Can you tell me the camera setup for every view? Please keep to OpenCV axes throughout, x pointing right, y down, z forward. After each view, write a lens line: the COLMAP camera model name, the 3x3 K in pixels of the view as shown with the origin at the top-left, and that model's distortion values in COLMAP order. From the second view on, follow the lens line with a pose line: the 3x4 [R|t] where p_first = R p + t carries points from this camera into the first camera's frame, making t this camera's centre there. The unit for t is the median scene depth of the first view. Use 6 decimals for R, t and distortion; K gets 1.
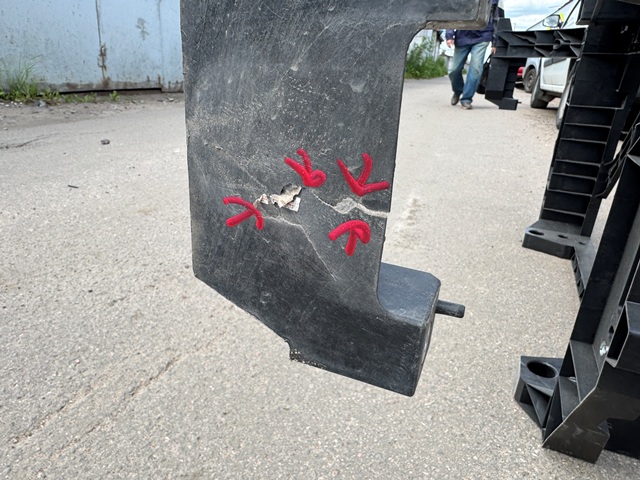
lens RADIAL K [[457.4, 0, 286.3], [0, 457.4, 240.3], [0, 0, 1]] dist [0.013301, -0.026053]
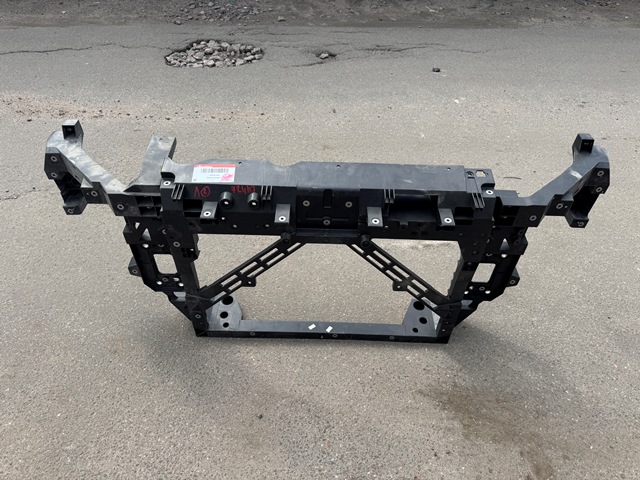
lens RADIAL K [[457.4, 0, 320.3], [0, 457.4, 248.2], [0, 0, 1]] dist [0.013301, -0.026053]
pose [[0.437593, 0.613879, -0.657013, 1.225957], [-0.333098, 0.789371, 0.515693, -0.751436], [0.835200, -0.006814, 0.549904, 0.049224]]
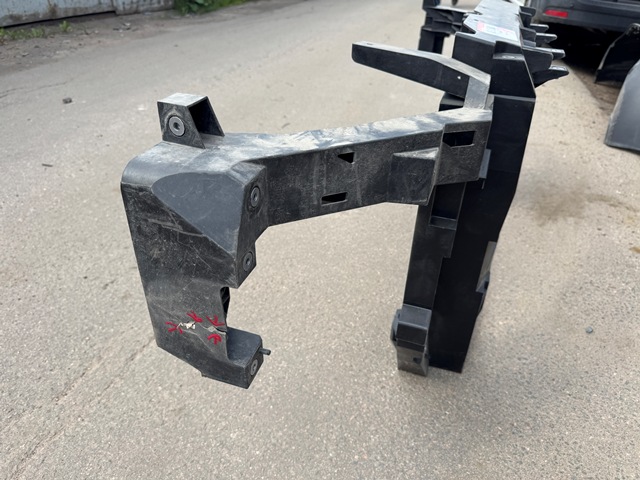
lens RADIAL K [[457.4, 0, 322.0], [0, 457.4, 249.3], [0, 0, 1]] dist [0.013301, -0.026053]
pose [[0.992444, -0.072193, 0.099216, 0.080453], [0.049895, 0.976170, 0.211194, -0.159253], [-0.112099, -0.204648, 0.972396, -0.230123]]
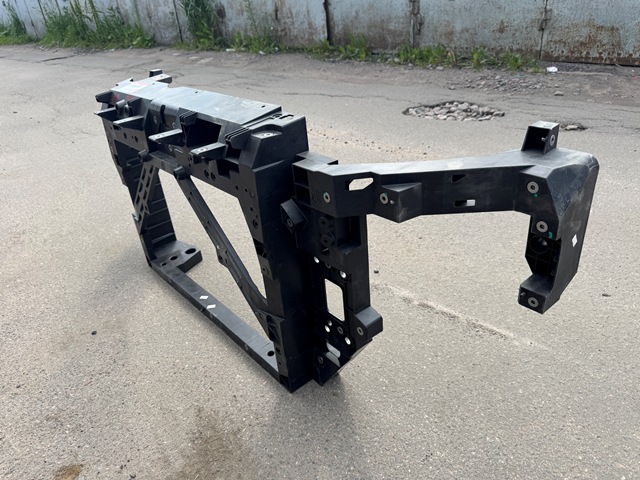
lens RADIAL K [[457.4, 0, 318.2], [0, 457.4, 237.0], [0, 0, 1]] dist [0.013301, -0.026053]
pose [[-0.380948, 0.440597, -0.812867, 1.273952], [-0.261697, 0.791828, 0.551837, -0.743625], [0.886788, 0.422946, -0.186342, 1.141903]]
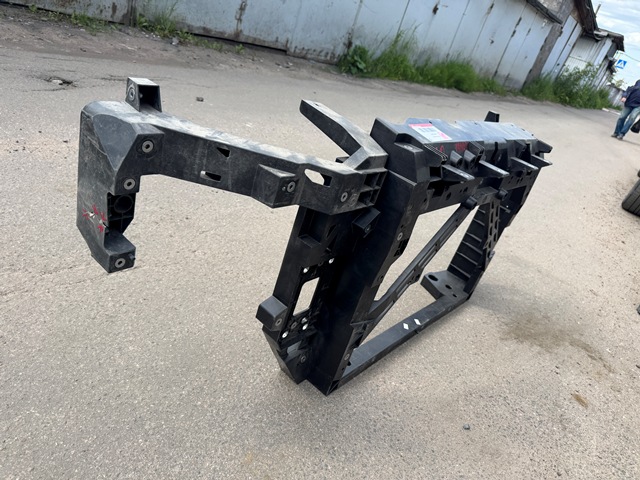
lens RADIAL K [[457.4, 0, 319.3], [0, 457.4, 247.8], [0, 0, 1]] dist [0.013301, -0.026053]
pose [[0.934918, 0.336543, -0.112548, 0.369221], [-0.326054, 0.939847, 0.101862, -0.136568], [0.140059, -0.058536, 0.988411, -0.411991]]
